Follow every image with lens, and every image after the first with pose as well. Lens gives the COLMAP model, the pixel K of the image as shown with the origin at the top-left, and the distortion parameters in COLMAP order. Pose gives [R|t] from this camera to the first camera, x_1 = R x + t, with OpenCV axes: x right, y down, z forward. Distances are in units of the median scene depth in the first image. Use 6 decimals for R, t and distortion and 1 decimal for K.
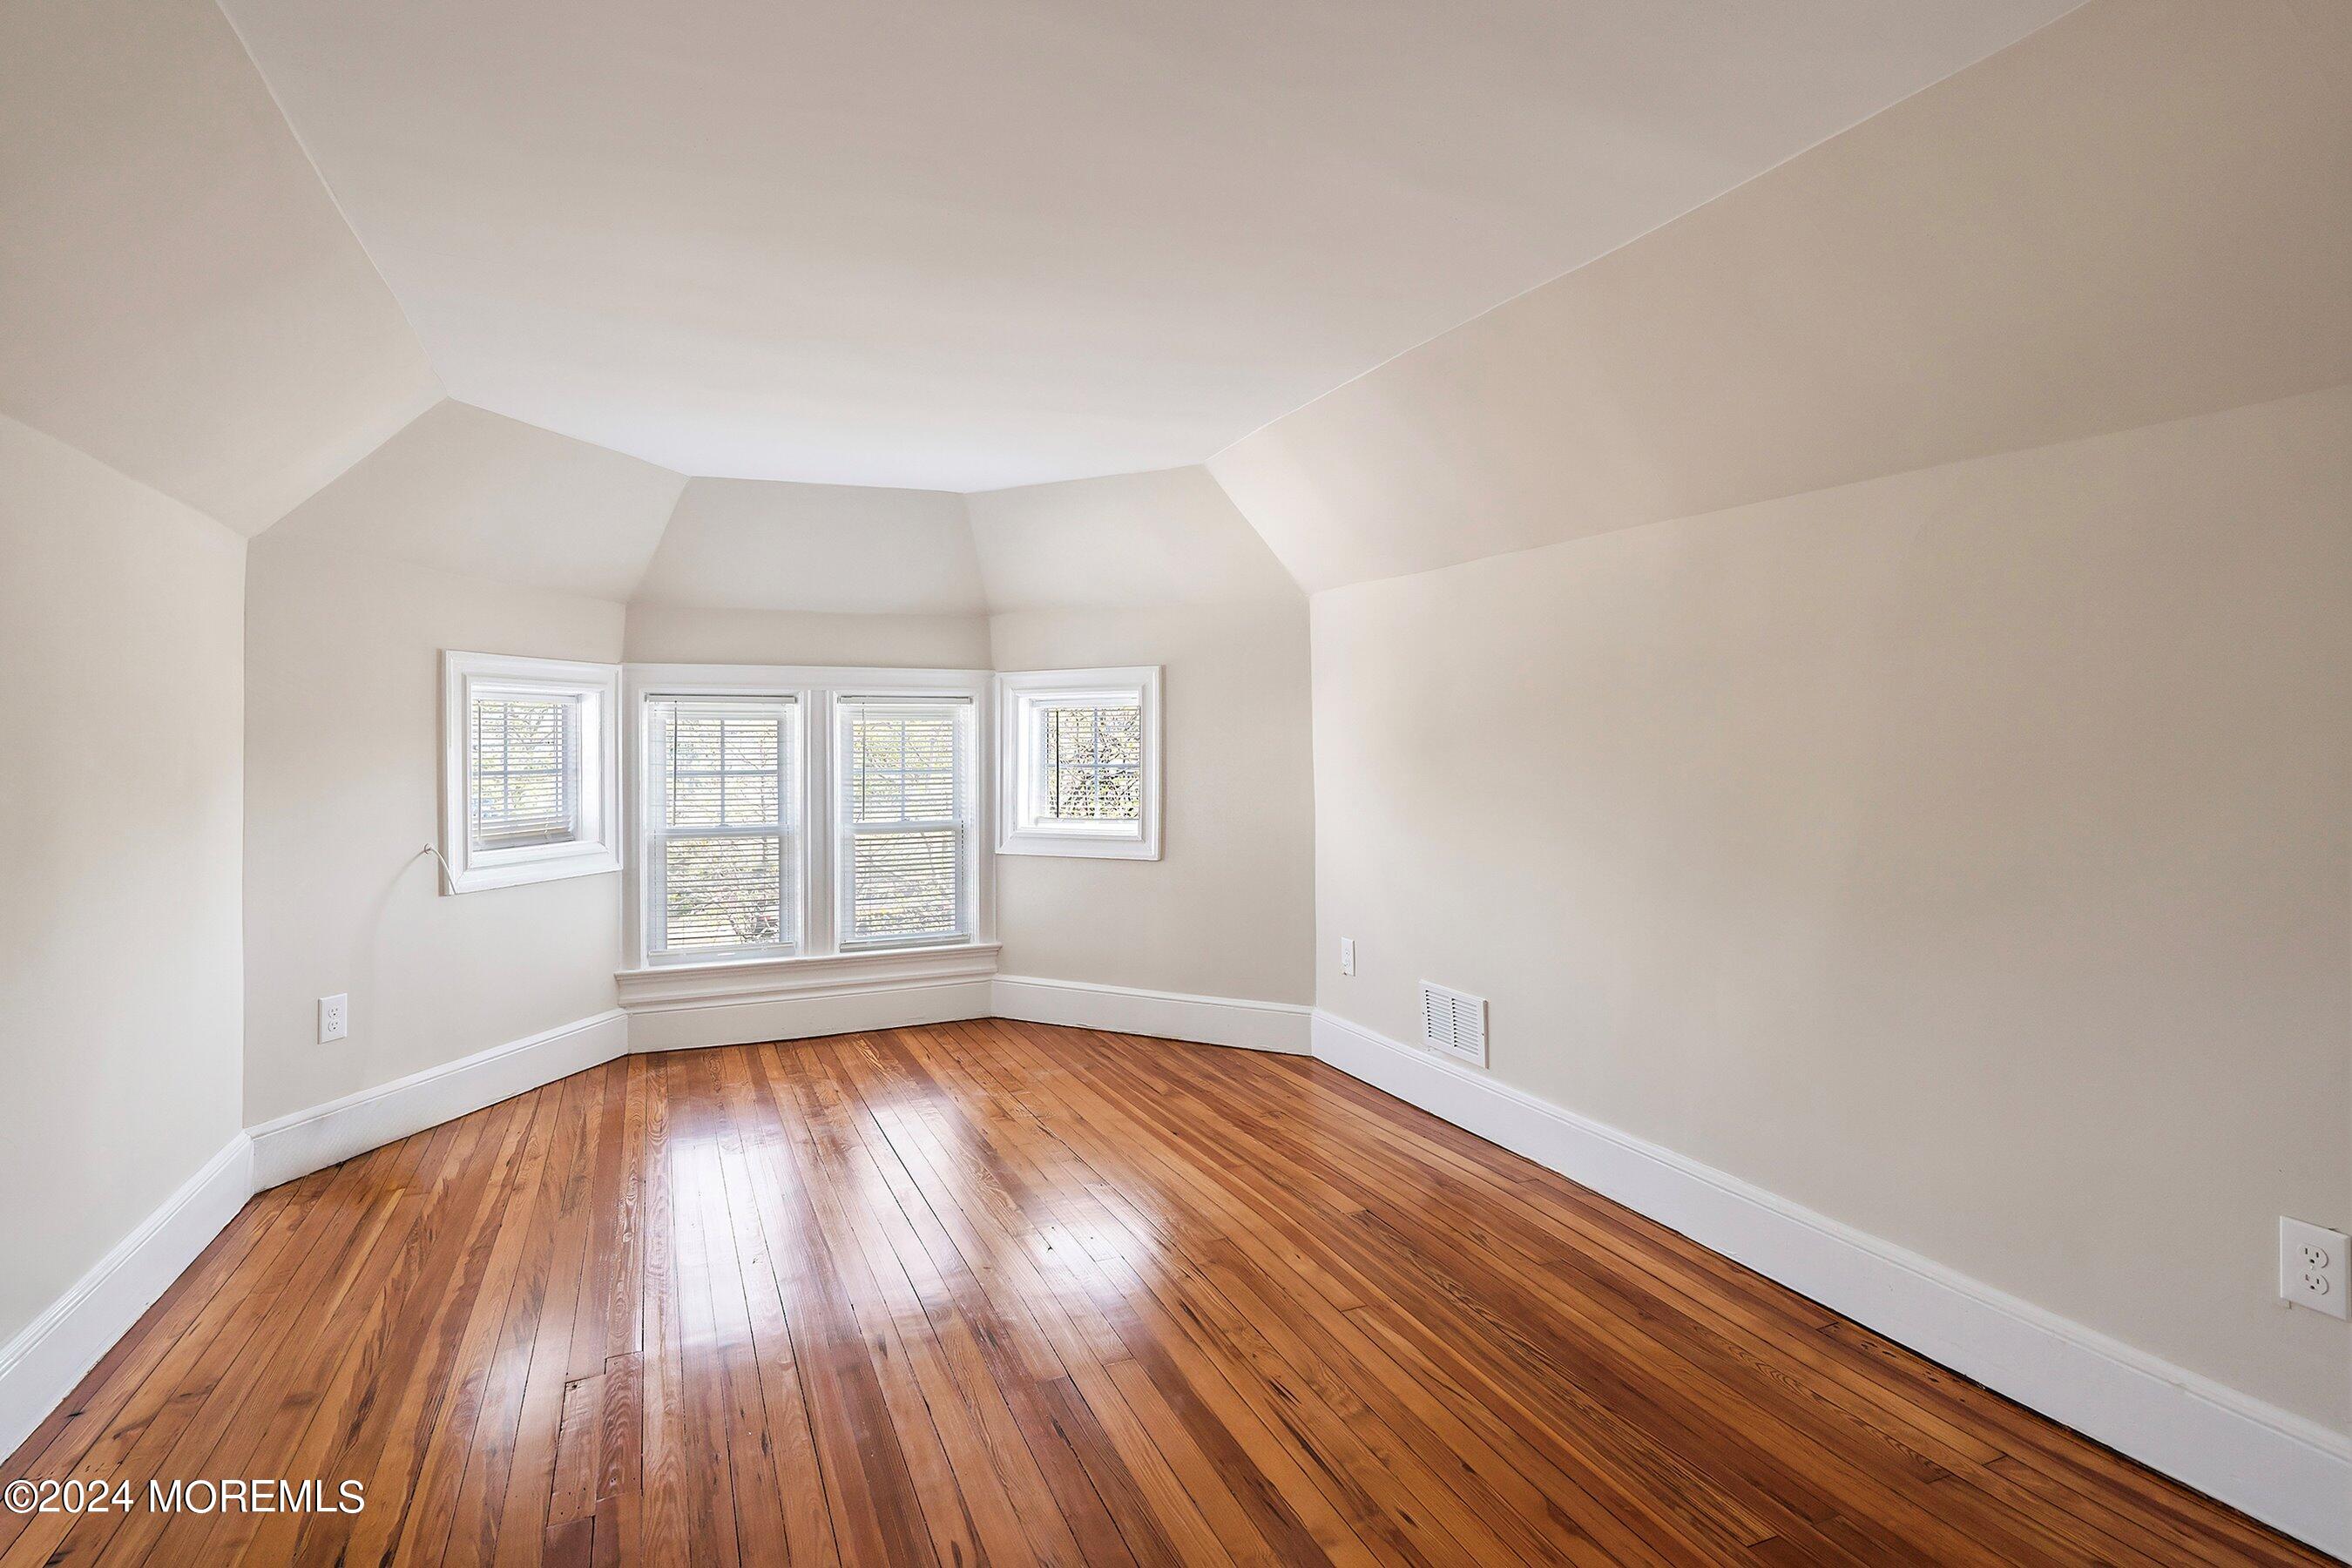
lens RADIAL K [[1101.5, 0, 1171.9], [0, 1101.5, 766.2], [0, 0, 1]] dist [-0.007119, 0.001652]
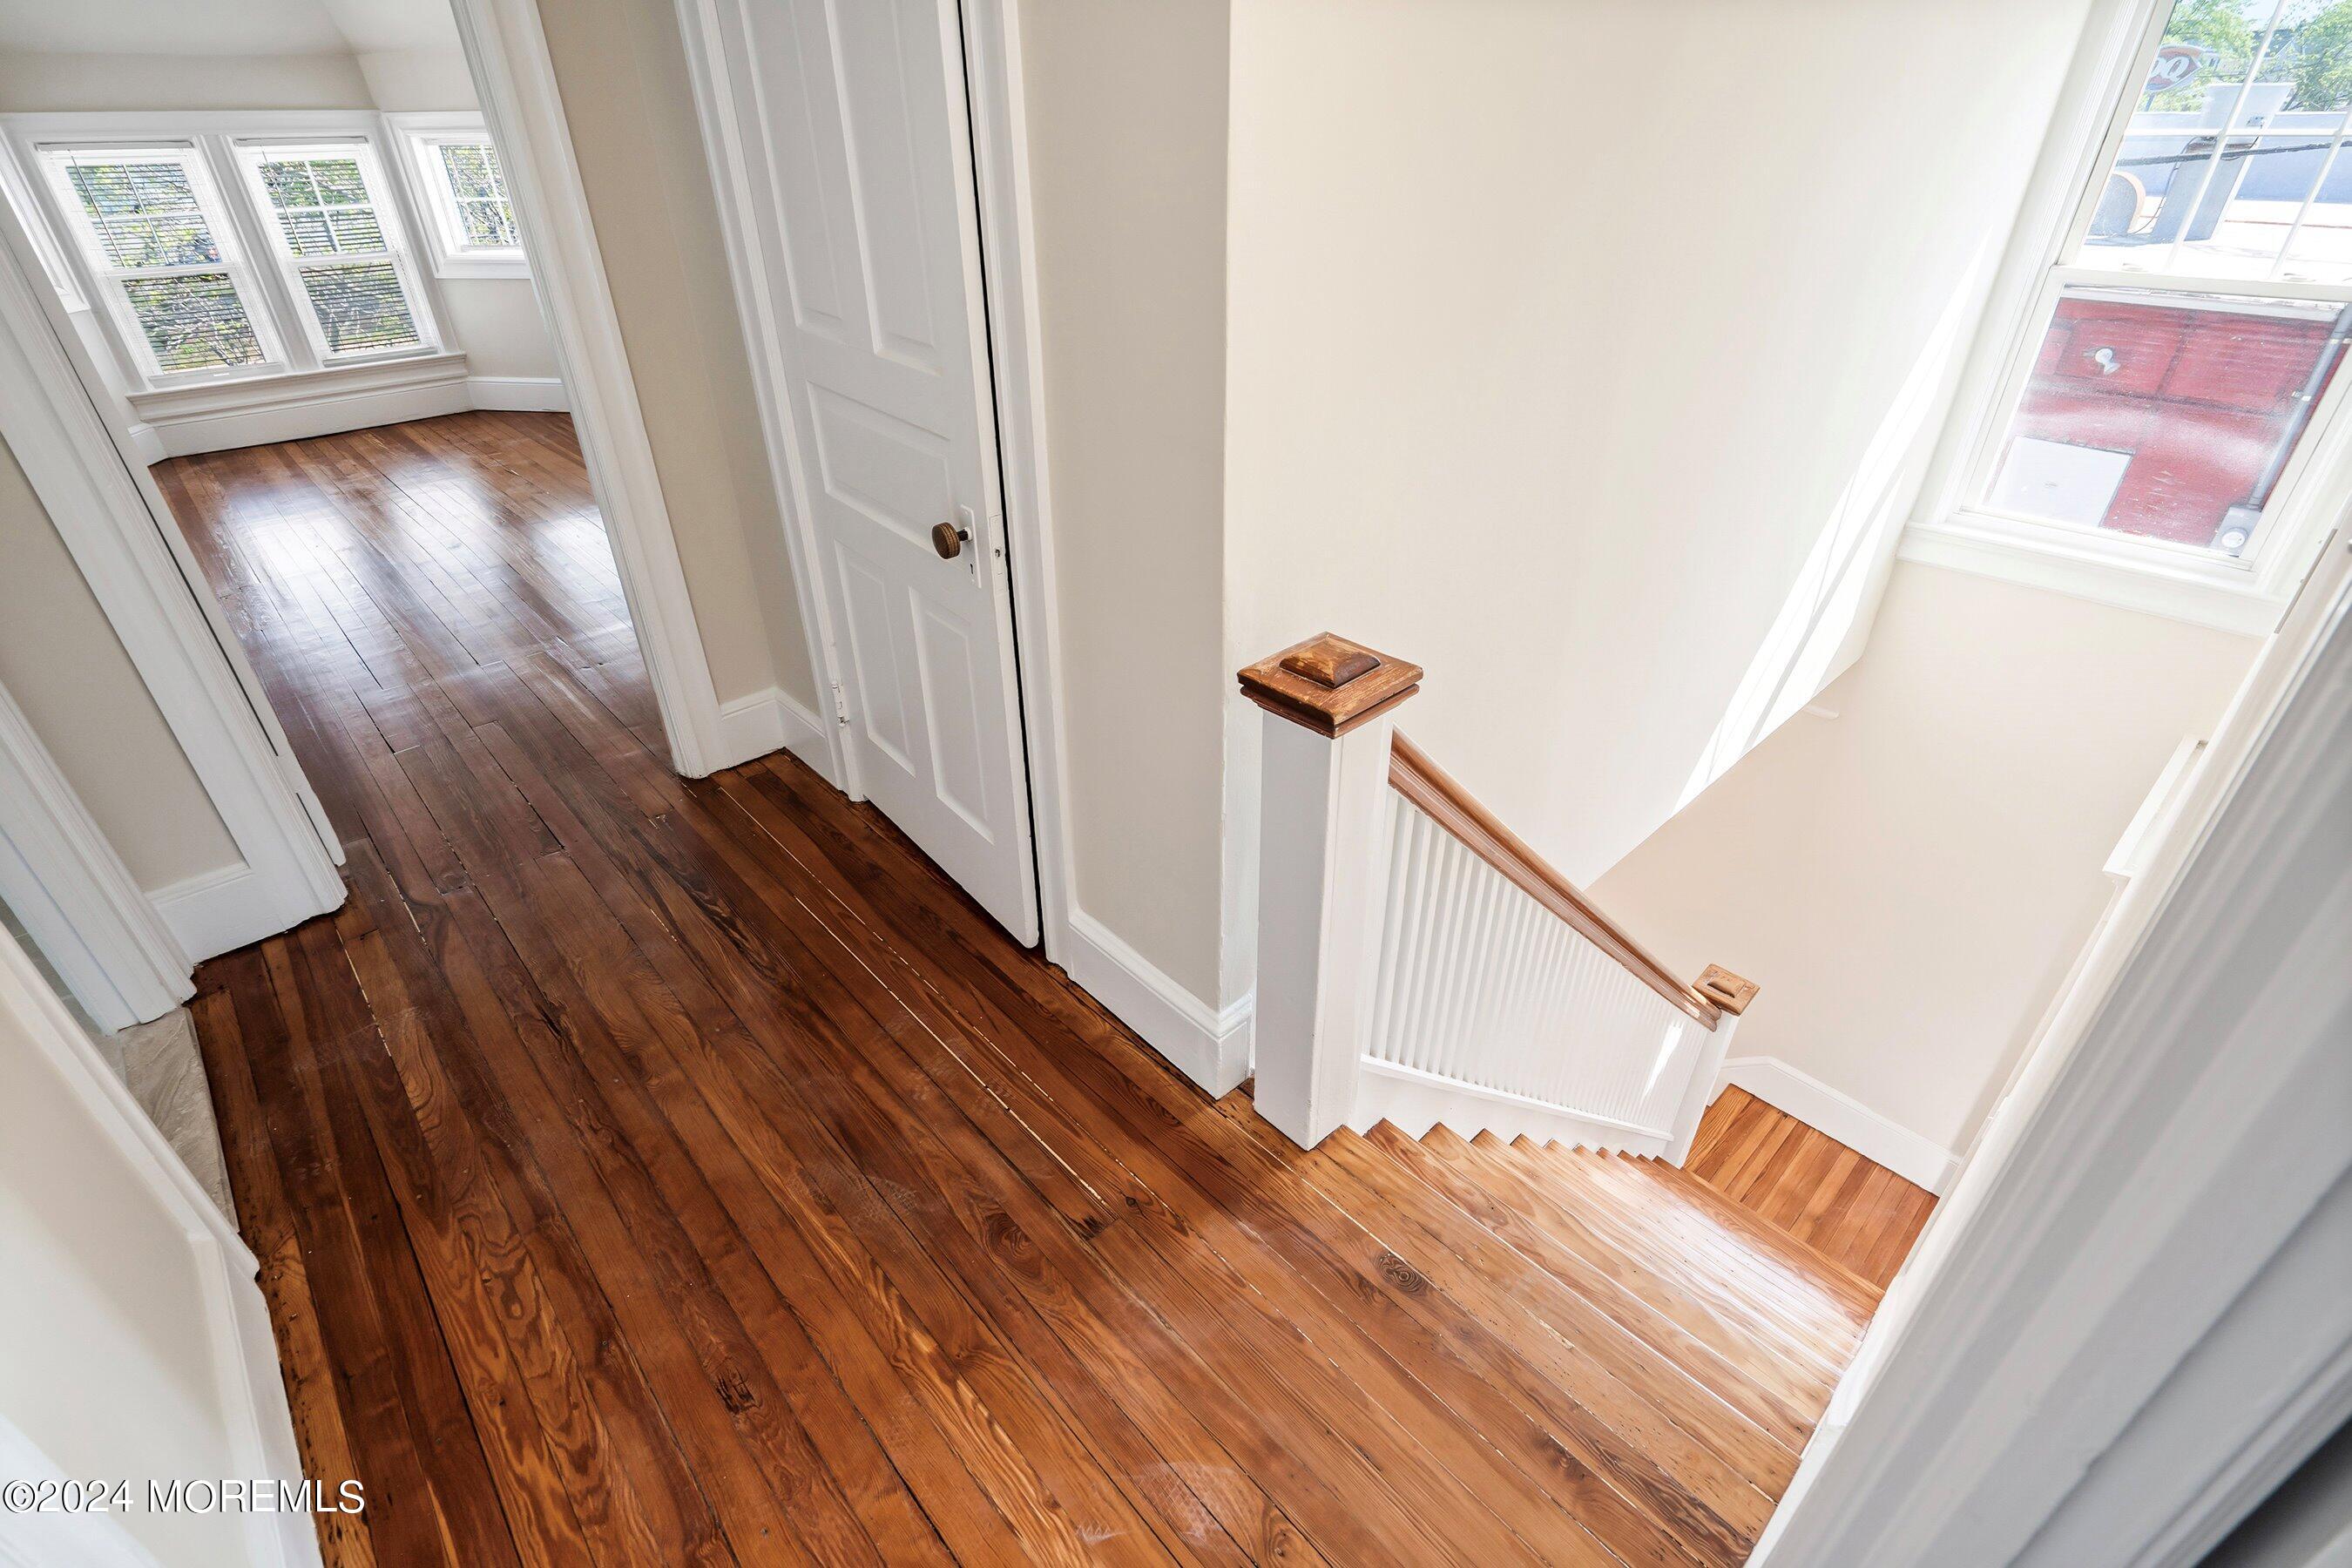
lens RADIAL K [[1070.0, 0, 1185.3], [0, 1070.0, 773.6], [0, 0, 1]] dist [-0.004350, 0.000407]
pose [[0.947819, -0.169506, 0.270012, 0.251005], [0.006414, 0.856909, 0.515428, -0.066048], [-0.318743, -0.486801, 0.813282, -0.609582]]
